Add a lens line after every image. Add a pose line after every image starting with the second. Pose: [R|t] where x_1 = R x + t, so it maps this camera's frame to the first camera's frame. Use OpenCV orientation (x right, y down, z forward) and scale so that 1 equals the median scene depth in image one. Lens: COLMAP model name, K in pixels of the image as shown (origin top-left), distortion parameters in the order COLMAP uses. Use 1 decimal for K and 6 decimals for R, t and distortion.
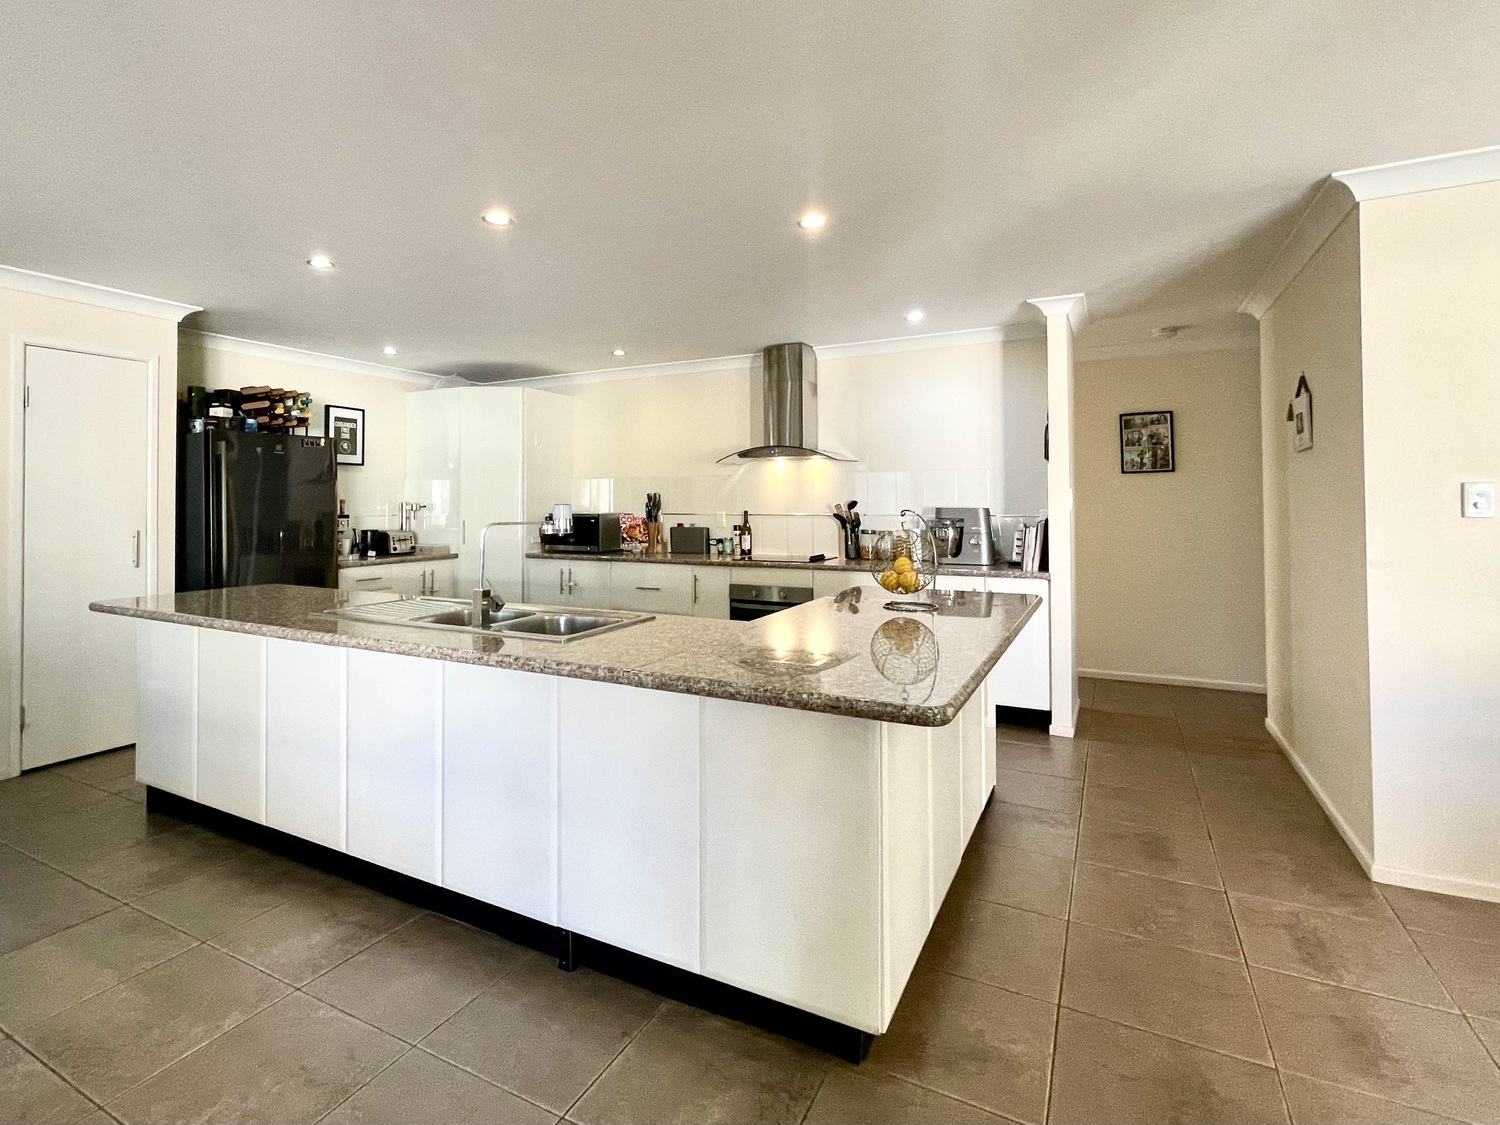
lens RADIAL K [[759.5, 0, 698.8], [0, 759.5, 490.0], [0, 0, 1]] dist [0.005123, 0.000850]
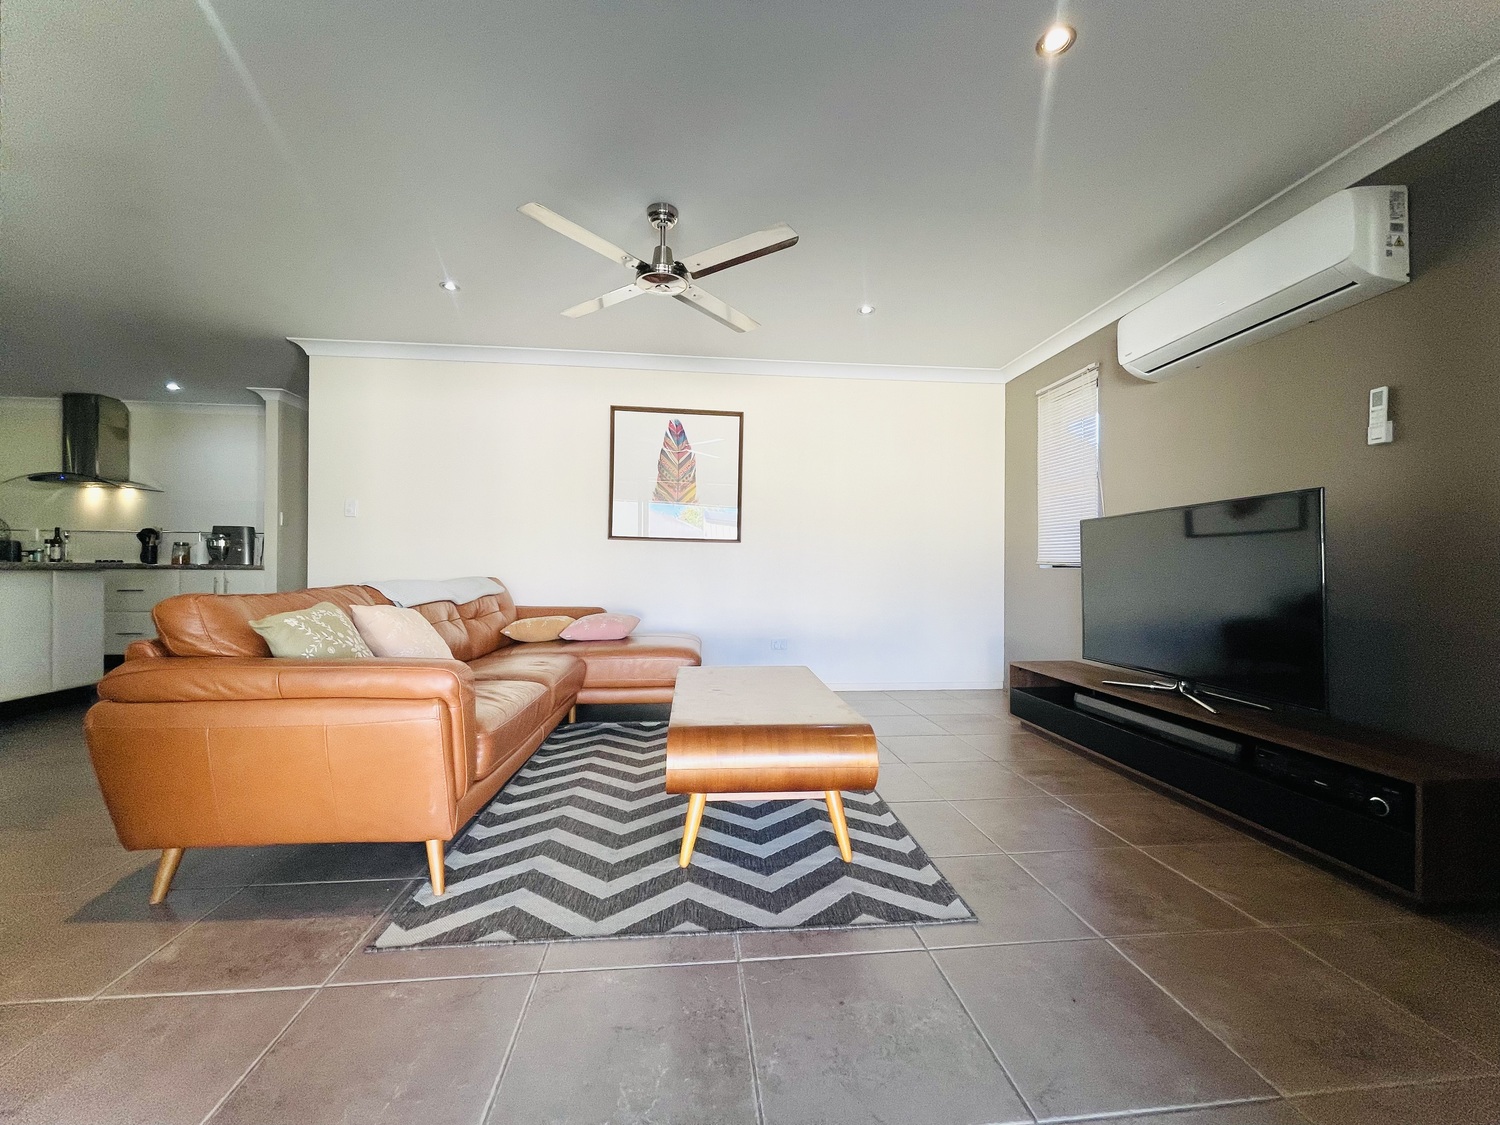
lens RADIAL K [[600.2, 0, 744.0], [0, 600.2, 568.3], [0, 0, 1]] dist [-0.000924, -0.000334]
pose [[0.819533, 0.011332, 0.572920, 0.435654], [-0.021627, 0.999704, 0.011163, 0.061830], [-0.572624, -0.021539, 0.819535, -0.441530]]
